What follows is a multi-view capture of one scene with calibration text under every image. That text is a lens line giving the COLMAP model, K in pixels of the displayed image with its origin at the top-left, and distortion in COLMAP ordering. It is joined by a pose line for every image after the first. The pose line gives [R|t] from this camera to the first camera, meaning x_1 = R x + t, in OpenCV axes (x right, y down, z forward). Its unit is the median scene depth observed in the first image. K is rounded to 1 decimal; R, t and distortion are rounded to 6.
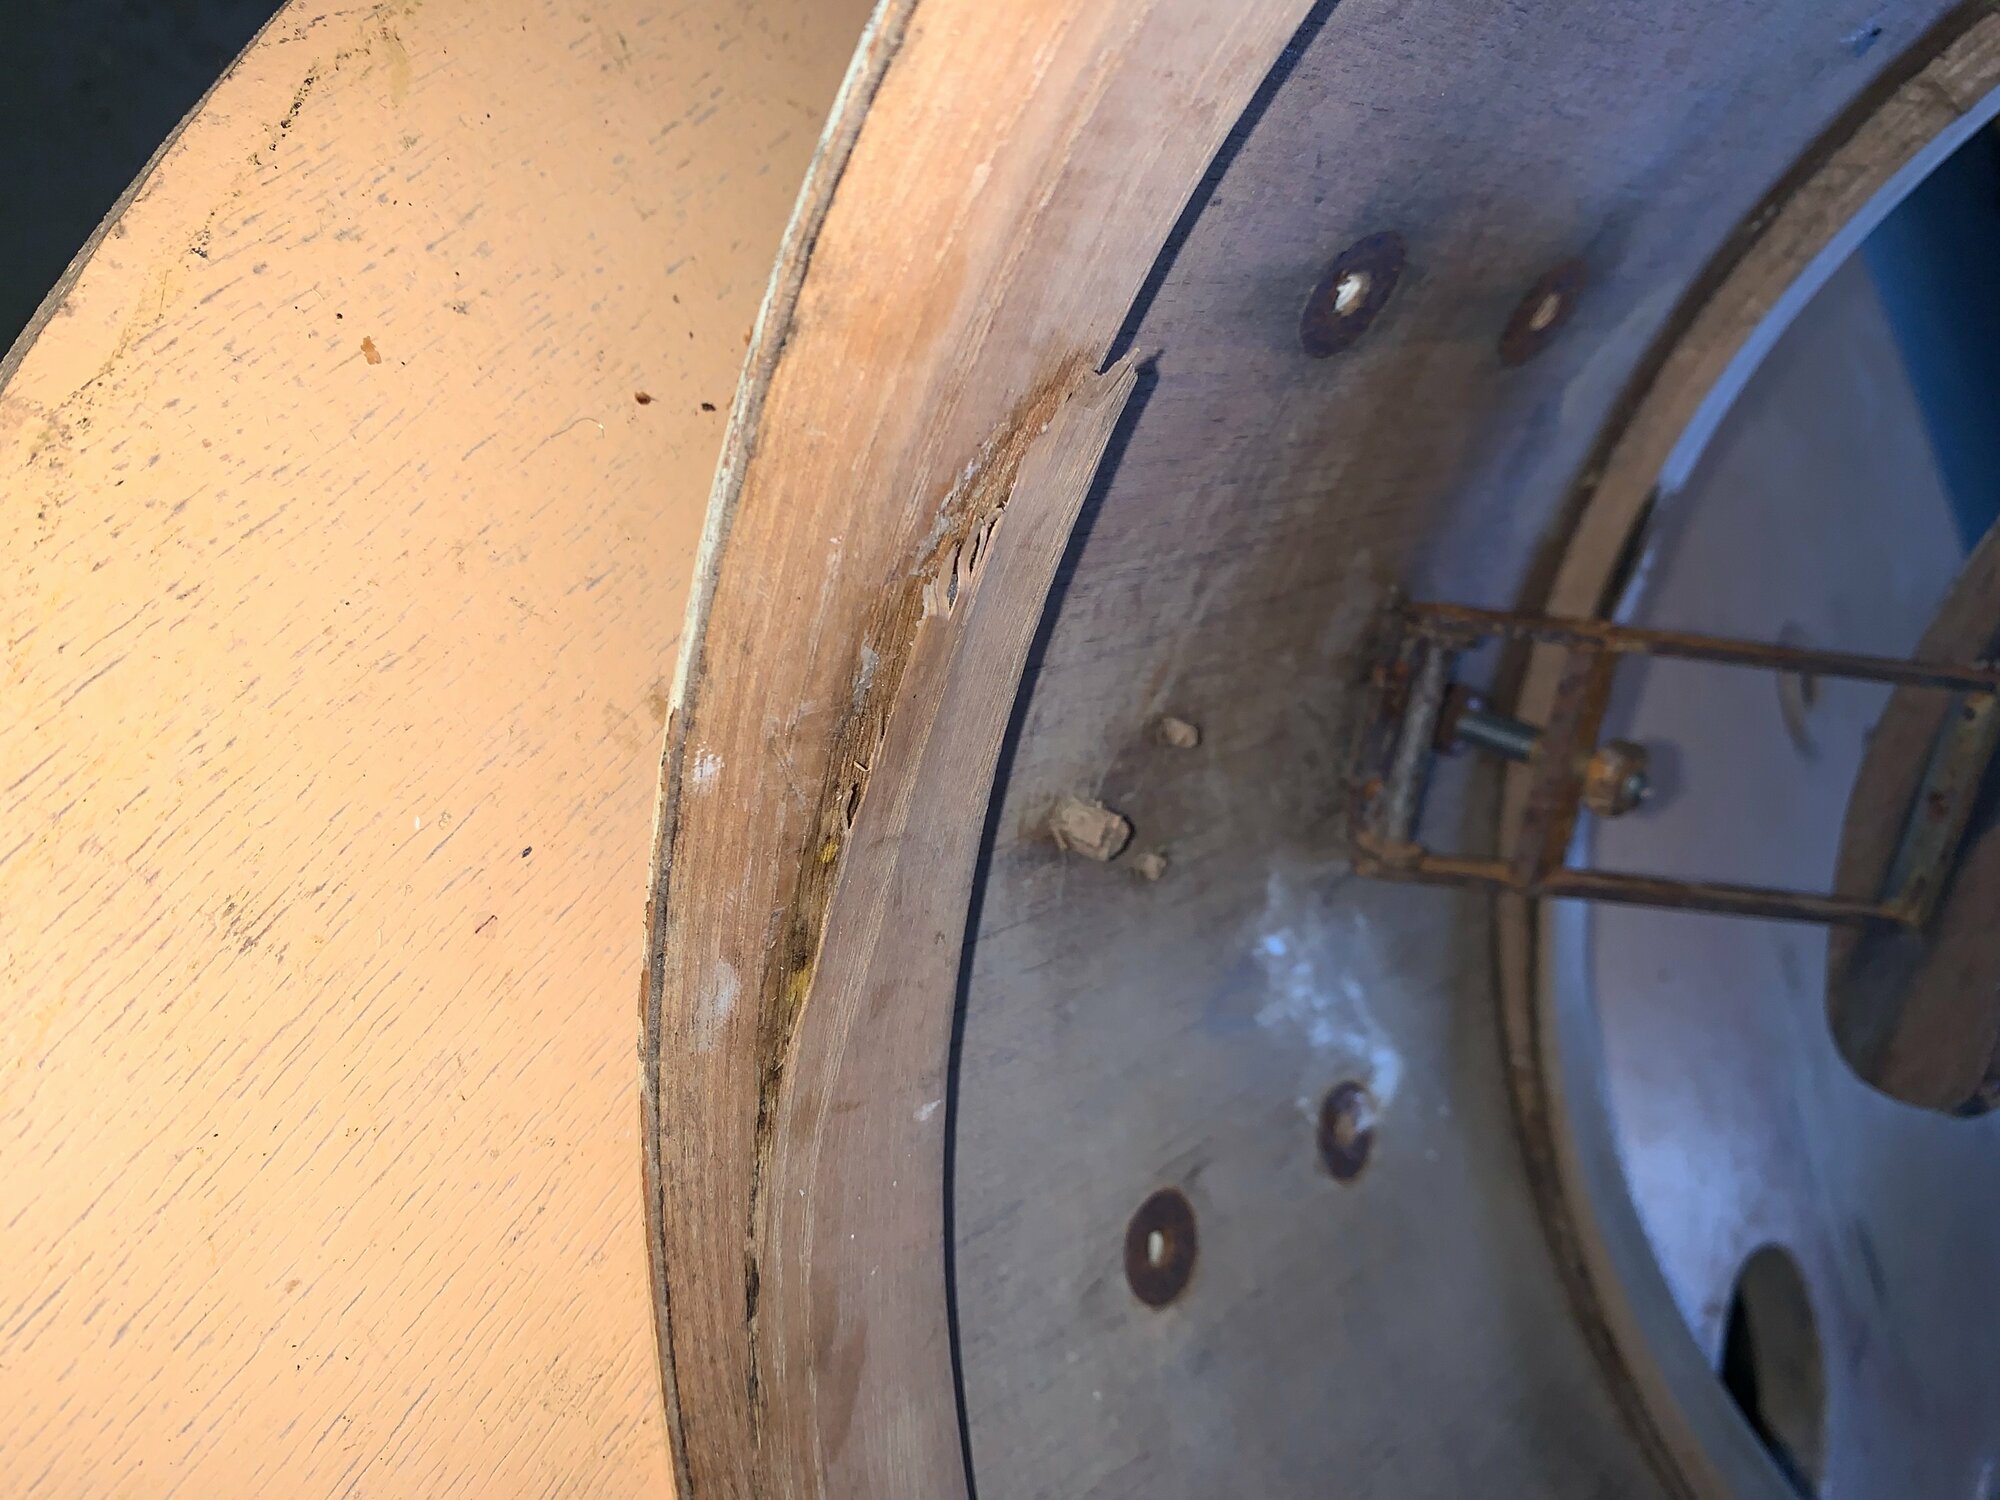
lens RADIAL K [[1613.8, 0, 1000.0], [0, 1613.8, 750.0], [0, 0, 1]] dist [-0.004655, -0.003628]
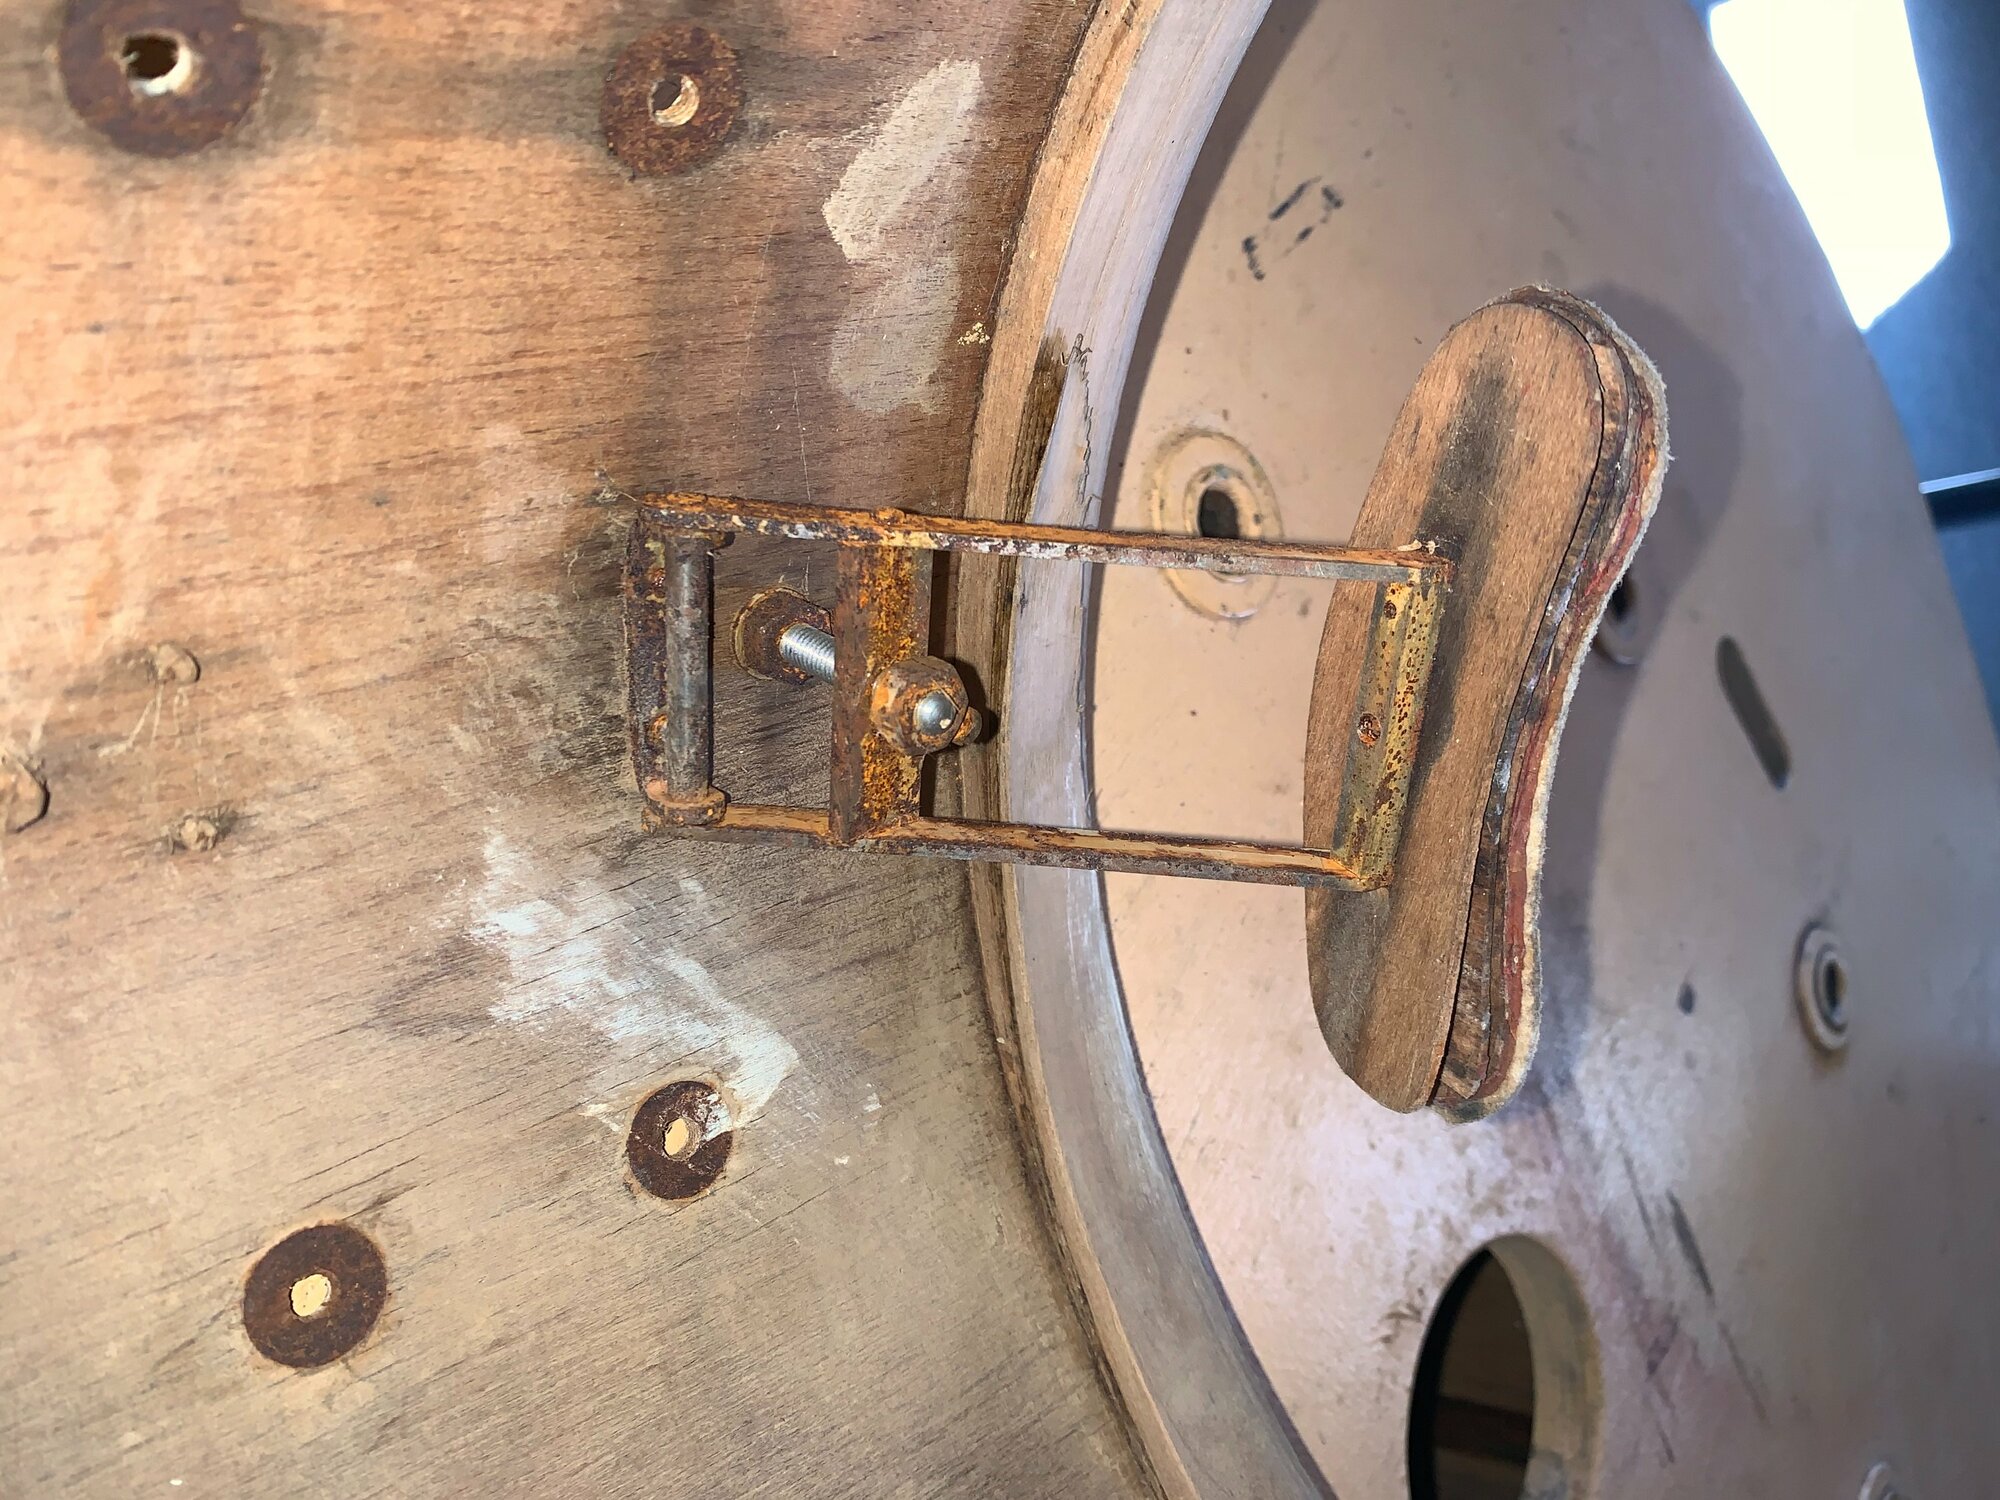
lens RADIAL K [[1613.8, 0, 1000.0], [0, 1613.8, 750.0], [0, 0, 1]] dist [-0.004655, -0.003628]
pose [[0.995686, -0.023948, -0.089640, 0.475553], [0.027764, 0.998750, 0.041568, 0.007108], [0.088533, -0.043878, 0.995106, 0.208385]]
